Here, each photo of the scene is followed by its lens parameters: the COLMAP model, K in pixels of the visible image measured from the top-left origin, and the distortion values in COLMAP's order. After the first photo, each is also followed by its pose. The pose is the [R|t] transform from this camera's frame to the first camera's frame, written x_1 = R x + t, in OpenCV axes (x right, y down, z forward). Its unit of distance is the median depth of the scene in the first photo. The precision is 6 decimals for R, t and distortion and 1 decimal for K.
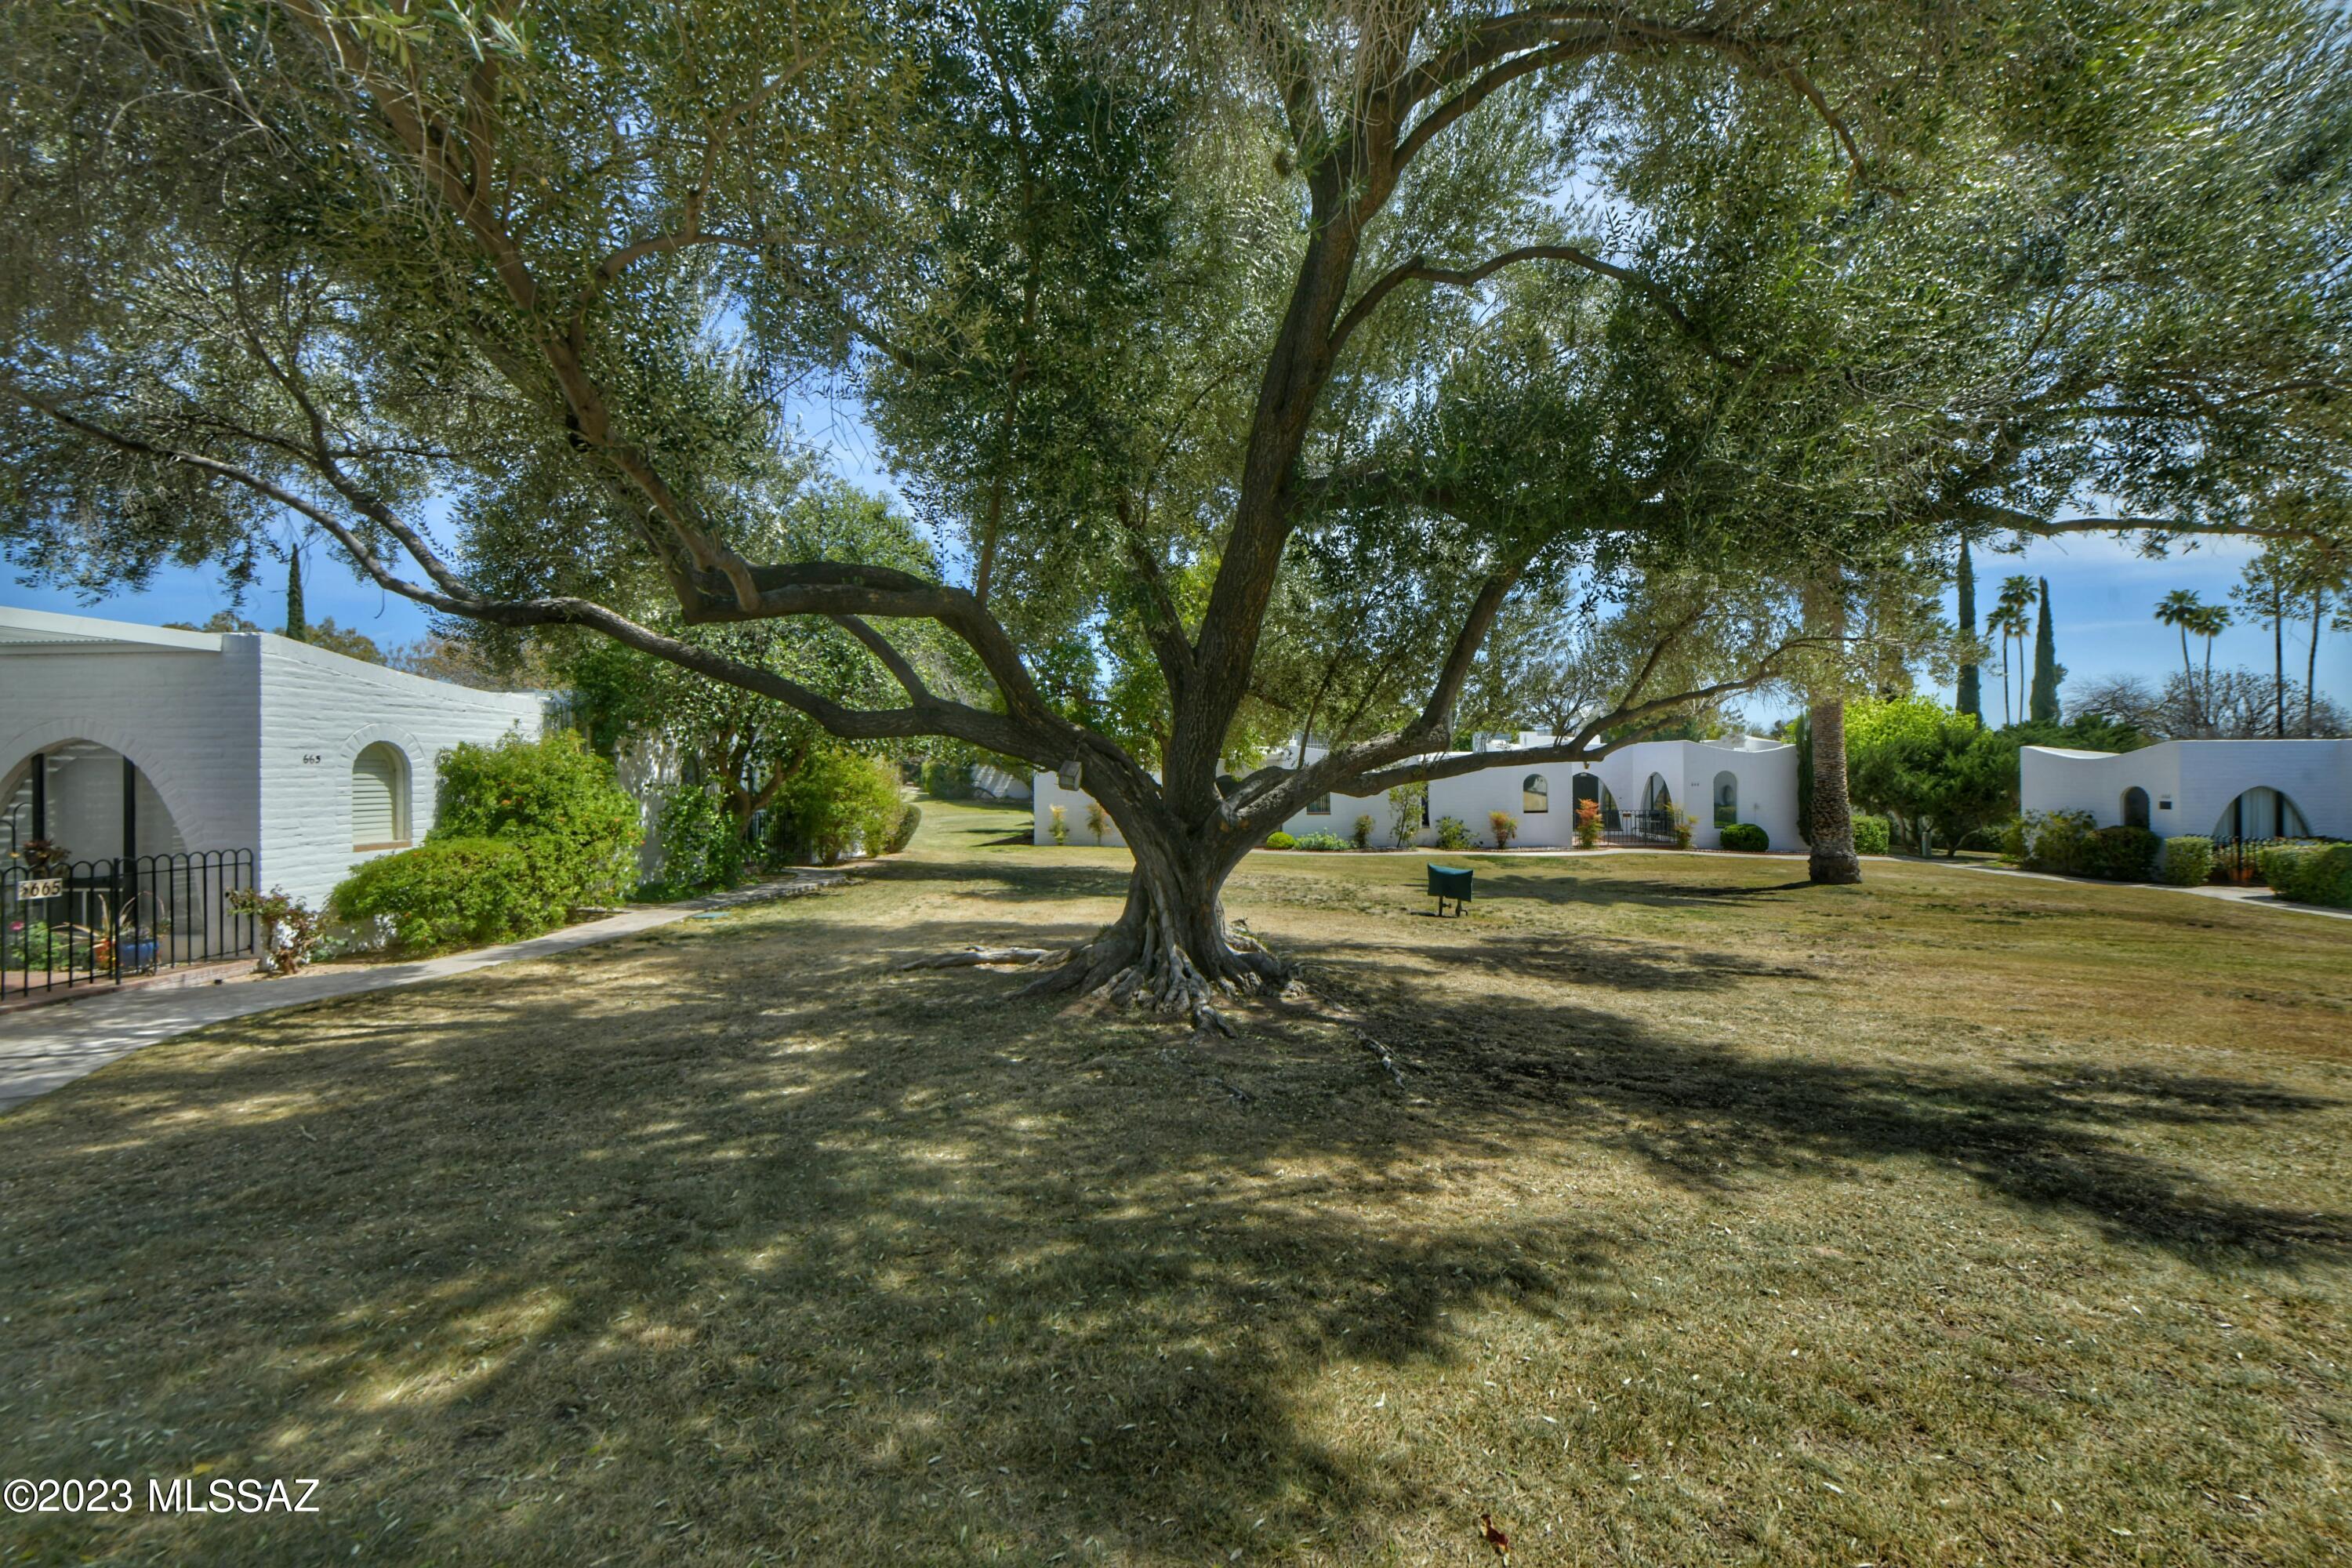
lens RADIAL K [[936.8, 0, 1185.0], [0, 936.8, 780.5], [0, 0, 1]] dist [-0.006266, -0.000250]
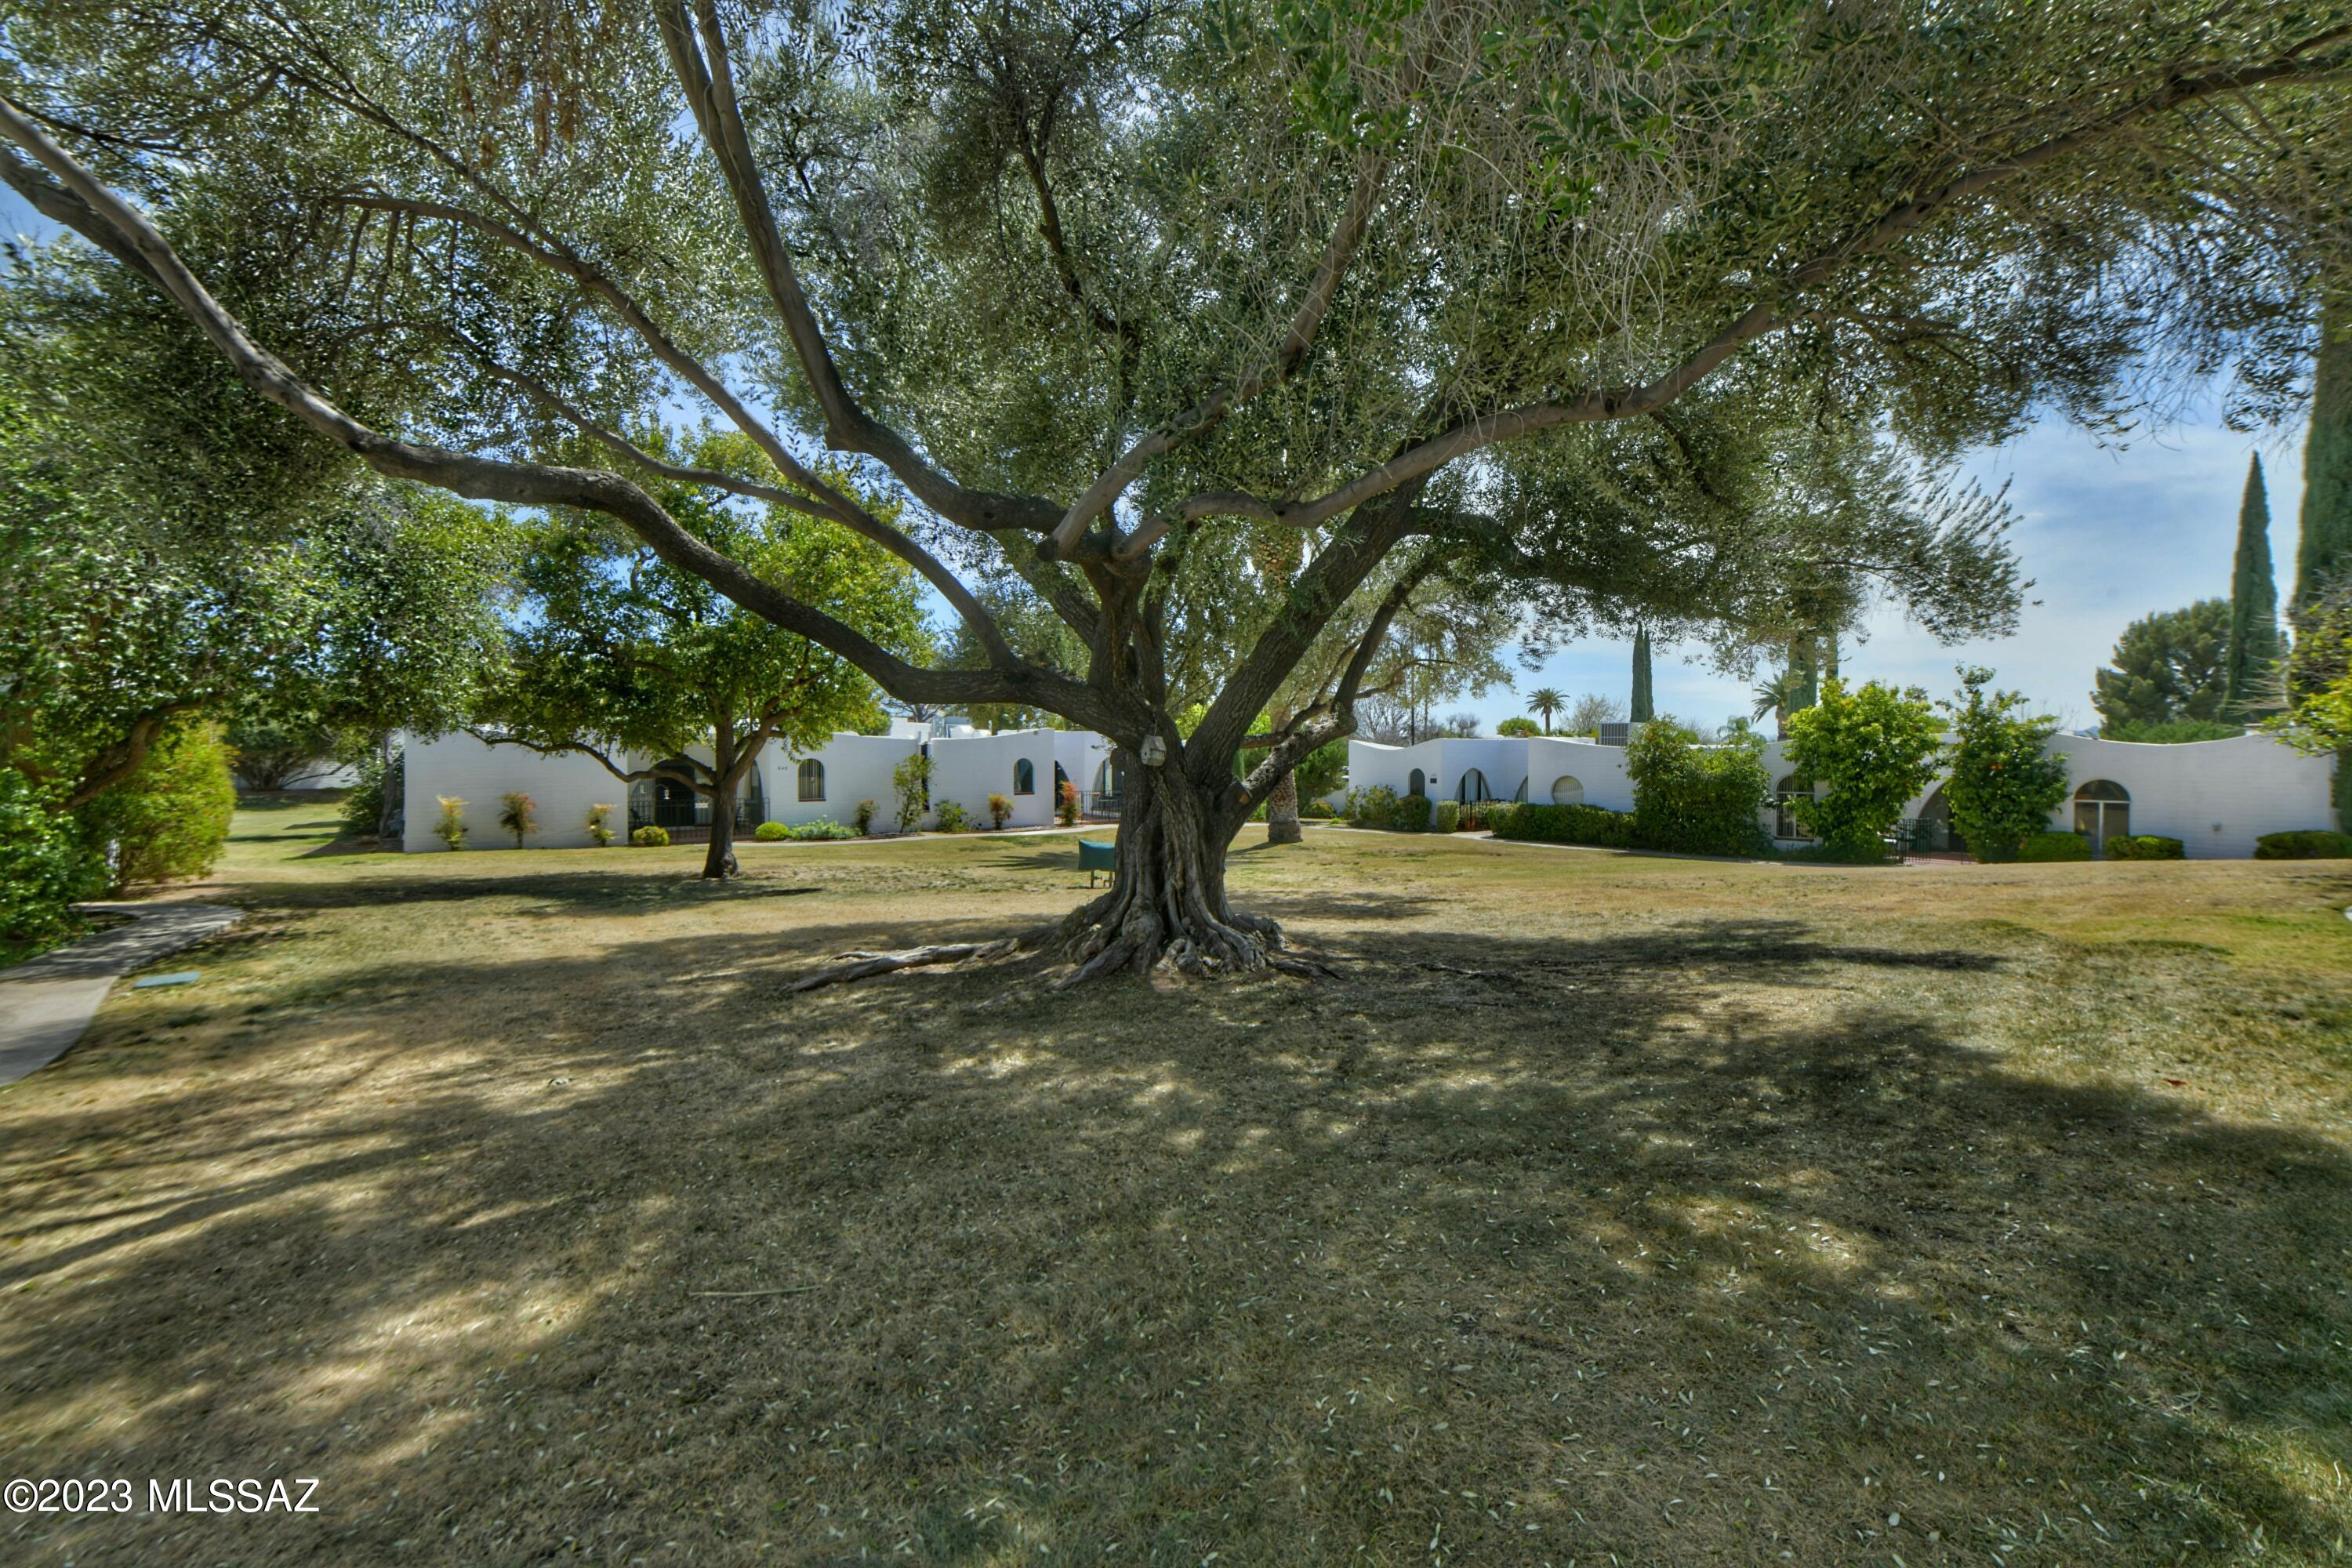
lens RADIAL K [[936.8, 0, 1187.1], [0, 936.8, 773.1], [0, 0, 1]] dist [-0.006266, -0.000250]
pose [[0.764307, -0.003683, 0.644842, -0.868084], [-0.000363, 0.999981, 0.006142, 0.011150], [-0.644852, -0.004928, 0.764291, 0.239451]]
